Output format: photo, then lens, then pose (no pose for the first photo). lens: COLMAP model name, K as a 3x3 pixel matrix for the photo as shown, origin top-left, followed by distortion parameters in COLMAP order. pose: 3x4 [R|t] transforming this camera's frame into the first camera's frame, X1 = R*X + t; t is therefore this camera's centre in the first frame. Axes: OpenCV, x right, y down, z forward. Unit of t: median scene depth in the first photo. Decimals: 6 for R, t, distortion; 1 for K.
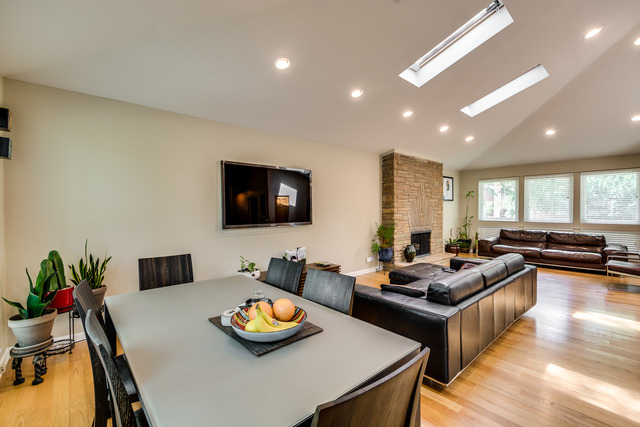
lens RADIAL K [[283.9, 0, 324.2], [0, 283.9, 212.0], [0, 0, 1]] dist [0.002937, -0.003674]
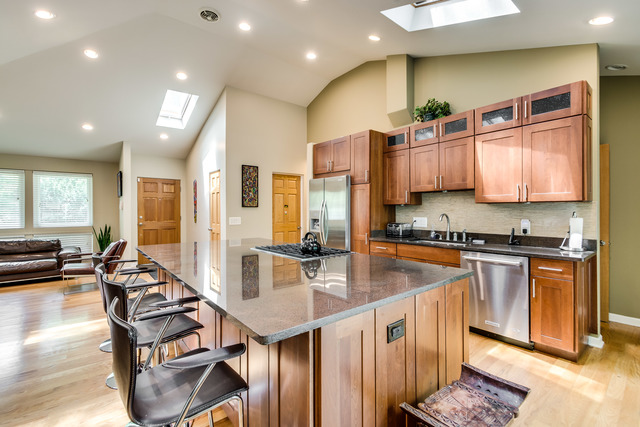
lens RADIAL K [[283.9, 0, 318.3], [0, 283.9, 213.3], [0, 0, 1]] dist [0.002937, -0.003674]
pose [[0.051659, -0.007528, 0.998636, 0.061264], [0.011576, 0.999909, 0.006939, -0.002600], [-0.998598, 0.011202, 0.051741, 0.061170]]
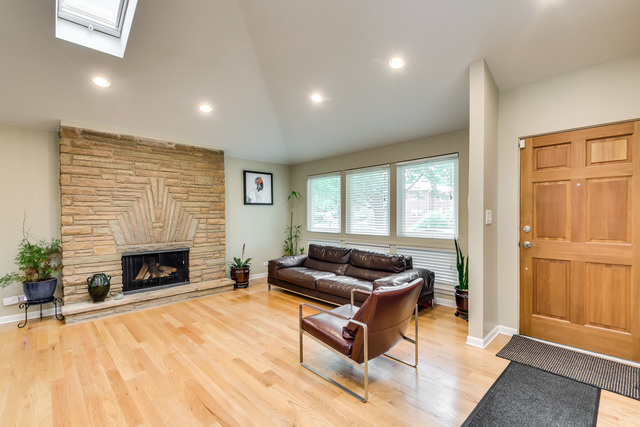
lens RADIAL K [[288.7, 0, 325.4], [0, 288.7, 219.7], [0, 0, 1]] dist [-0.002543, -0.001654]
pose [[0.998795, -0.004136, 0.048901, 0.774034], [0.003809, 0.999970, 0.006780, -0.007649], [-0.048927, -0.006586, 0.998781, 0.338312]]
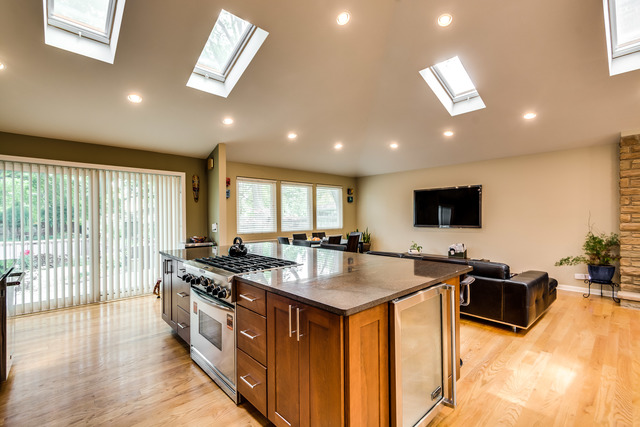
lens RADIAL K [[283.9, 0, 319.9], [0, 283.9, 217.6], [0, 0, 1]] dist [0.002937, -0.003674]
pose [[0.016224, 0.009469, -0.999824, 0.937803], [-0.002307, 0.999953, 0.009433, -0.009952], [0.999866, 0.002153, 0.016245, 0.217321]]
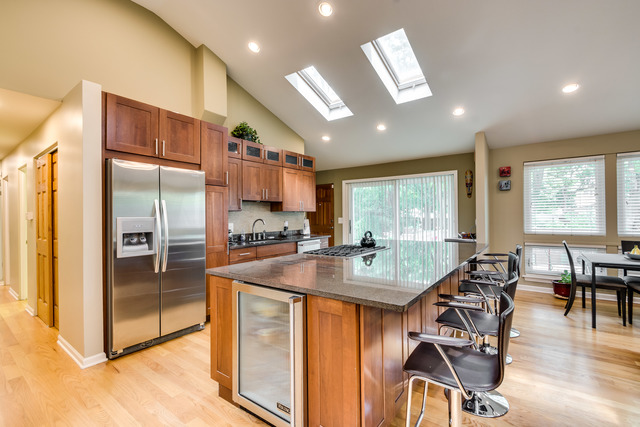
lens RADIAL K [[283.9, 0, 325.1], [0, 283.9, 214.6], [0, 0, 1]] dist [0.002937, -0.003674]
pose [[-0.979470, 0.014574, -0.201062, 0.658604], [0.013411, 0.999885, 0.007143, -0.009193], [0.201143, 0.004300, -0.979552, 0.612981]]
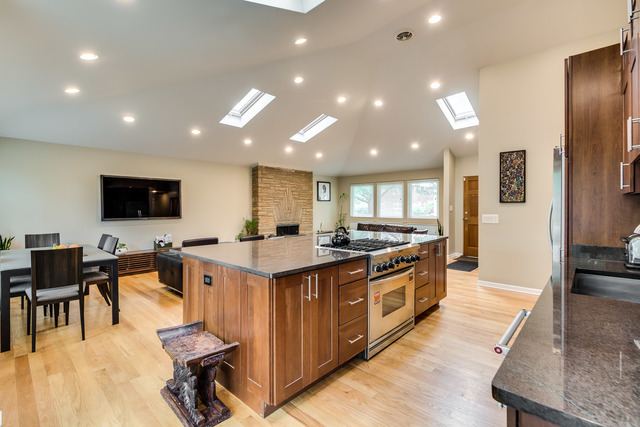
lens RADIAL K [[288.7, 0, 314.8], [0, 288.7, 209.4], [0, 0, 1]] dist [-0.002543, -0.001654]
pose [[0.996542, 0.001890, 0.083067, 0.389908], [-0.001688, 0.999995, -0.002496, 0.000947], [-0.083071, 0.002347, 0.996541, -0.369545]]
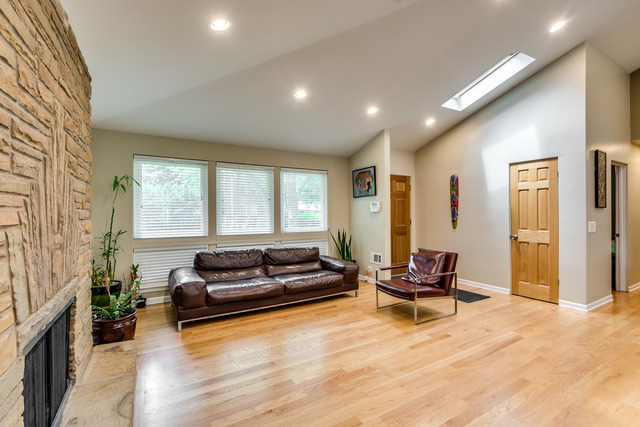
lens RADIAL K [[283.9, 0, 323.0], [0, 283.9, 210.7], [0, 0, 1]] dist [0.002937, -0.003674]
pose [[0.196223, 0.014348, 0.980454, 0.184558], [0.012494, 0.999775, -0.017131, -0.007974], [-0.980480, 0.015611, 0.196000, 0.822374]]
